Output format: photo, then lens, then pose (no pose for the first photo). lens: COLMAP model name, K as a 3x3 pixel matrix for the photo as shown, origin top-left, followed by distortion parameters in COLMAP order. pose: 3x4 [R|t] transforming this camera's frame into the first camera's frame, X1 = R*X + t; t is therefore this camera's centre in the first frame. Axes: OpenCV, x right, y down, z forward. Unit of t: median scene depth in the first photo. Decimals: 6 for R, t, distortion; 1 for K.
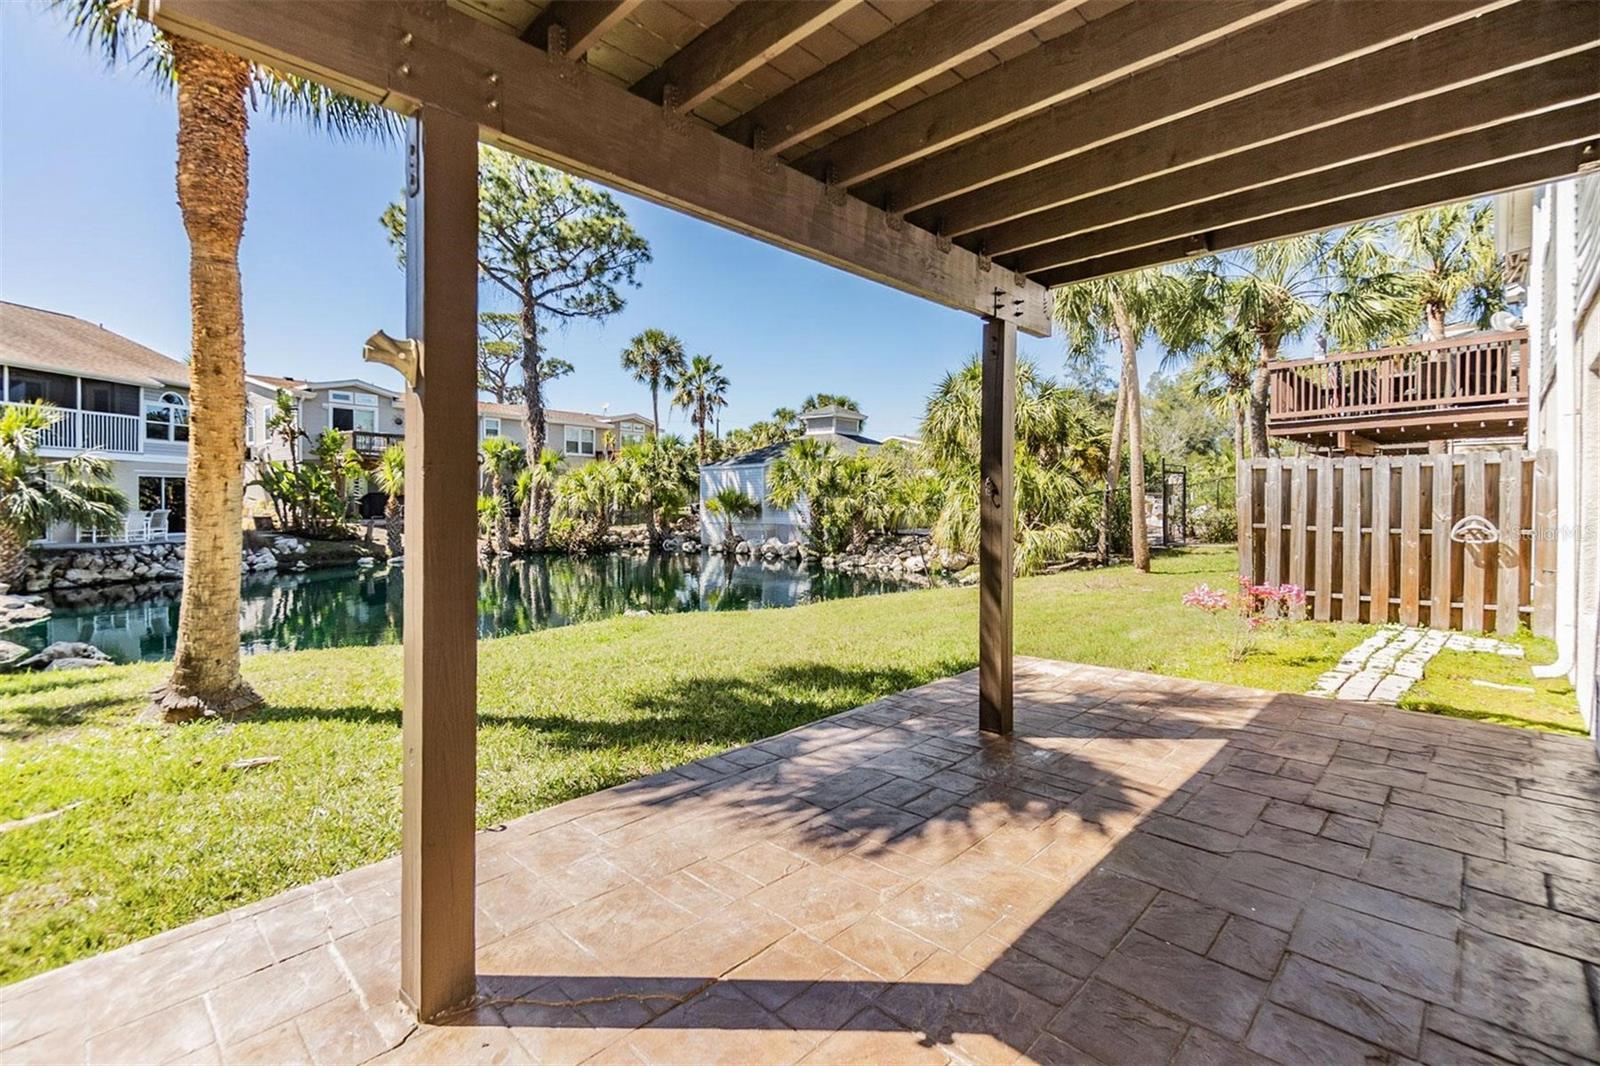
lens RADIAL K [[696.8, 0, 775.1], [0, 696.8, 527.0], [0, 0, 1]] dist [-0.004408, 0.000313]
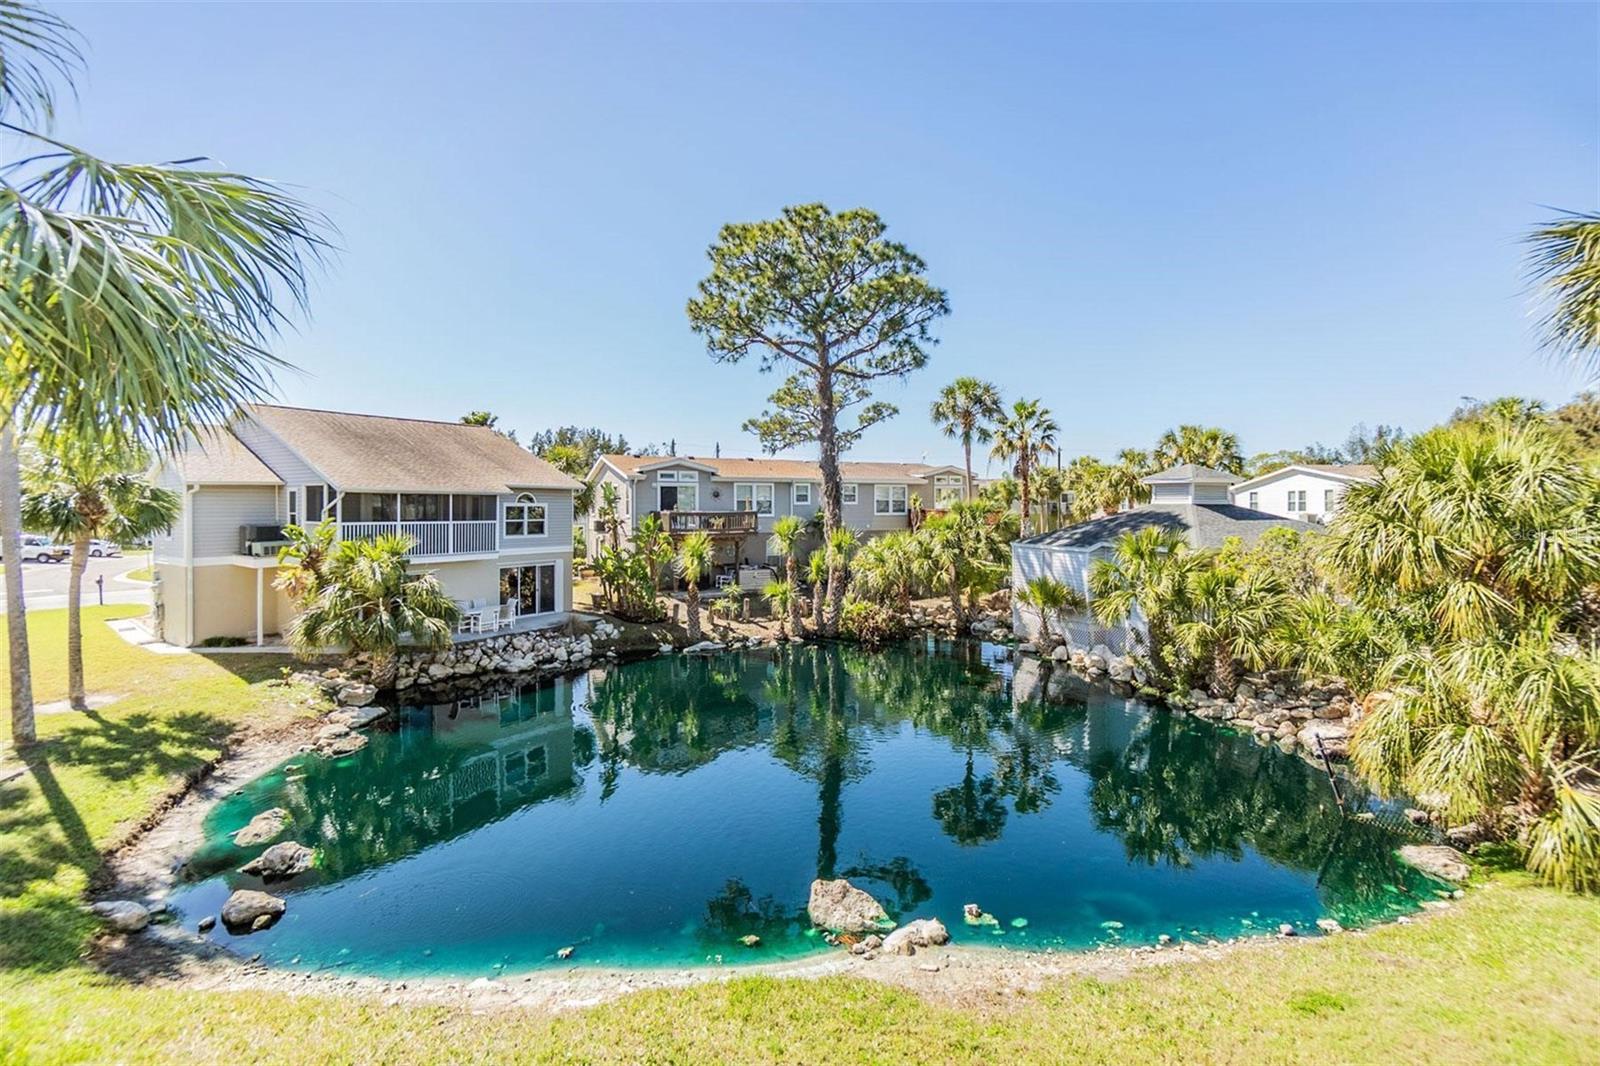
lens RADIAL K [[696.8, 0, 794.4], [0, 696.8, 509.8], [0, 0, 1]] dist [-0.004408, 0.000313]
pose [[0.890255, -0.016254, -0.455172, 0.044125], [-0.002890, 0.999141, -0.041331, -0.096028], [0.455453, 0.038111, 0.889444, 0.138605]]
